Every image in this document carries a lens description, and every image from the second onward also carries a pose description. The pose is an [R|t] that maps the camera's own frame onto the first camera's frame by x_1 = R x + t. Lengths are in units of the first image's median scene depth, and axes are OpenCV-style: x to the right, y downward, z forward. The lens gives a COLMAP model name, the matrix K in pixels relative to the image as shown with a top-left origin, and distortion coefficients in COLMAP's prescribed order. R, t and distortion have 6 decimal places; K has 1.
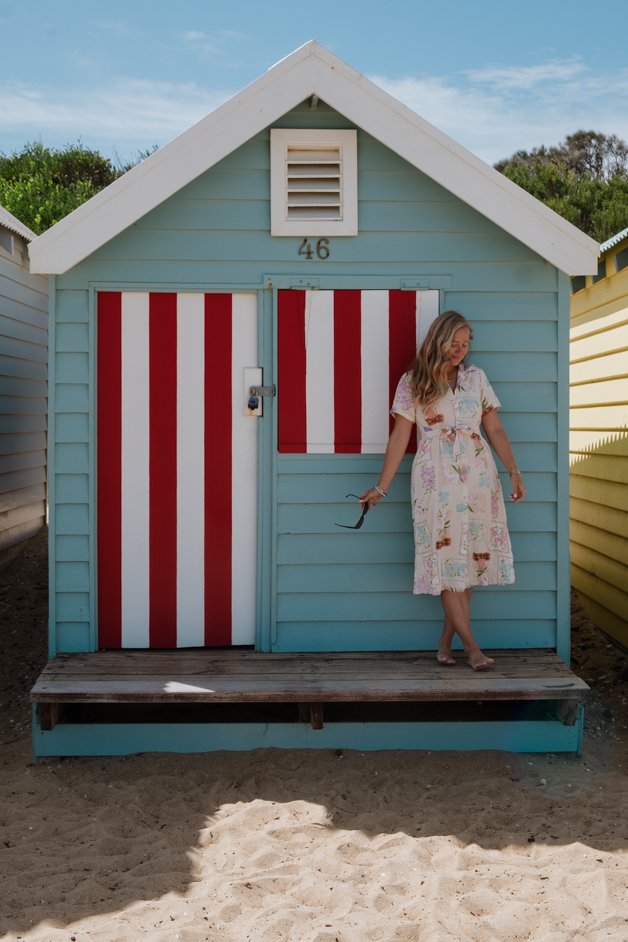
lens RADIAL K [[1275.1, 0, 321.9], [0, 1275.1, 425.7], [0, 0, 1]] dist [0.017320, -0.037677]
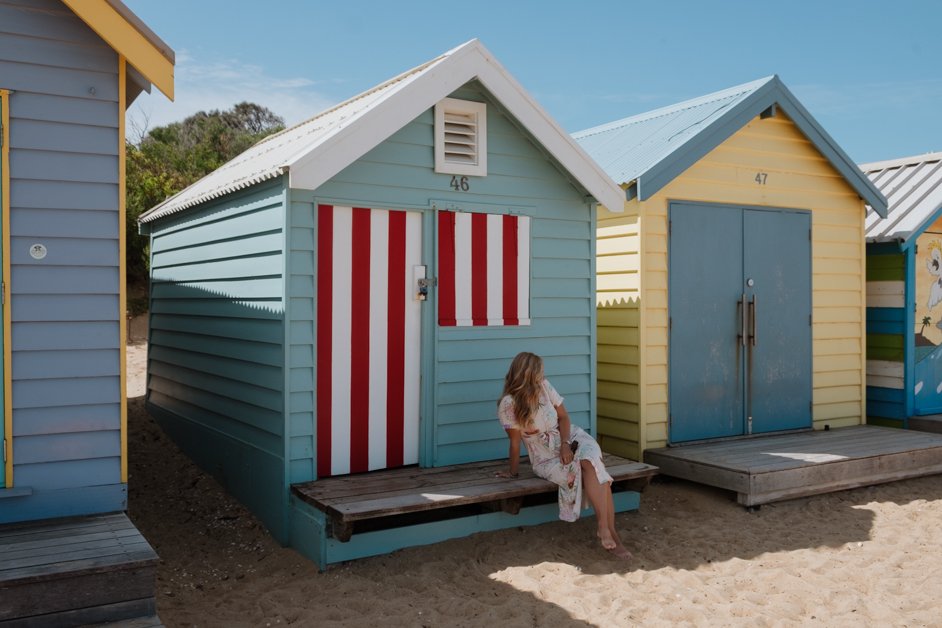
lens RADIAL K [[860.2, 0, 471.0], [0, 860.2, 314.0], [0, 0, 1]] dist [0.008327, 0.001354]
pose [[0.855497, -0.009427, 0.517722, -0.498790], [0.004086, 0.999926, 0.011457, -0.002918], [-0.517792, -0.007686, 0.855472, 0.165931]]
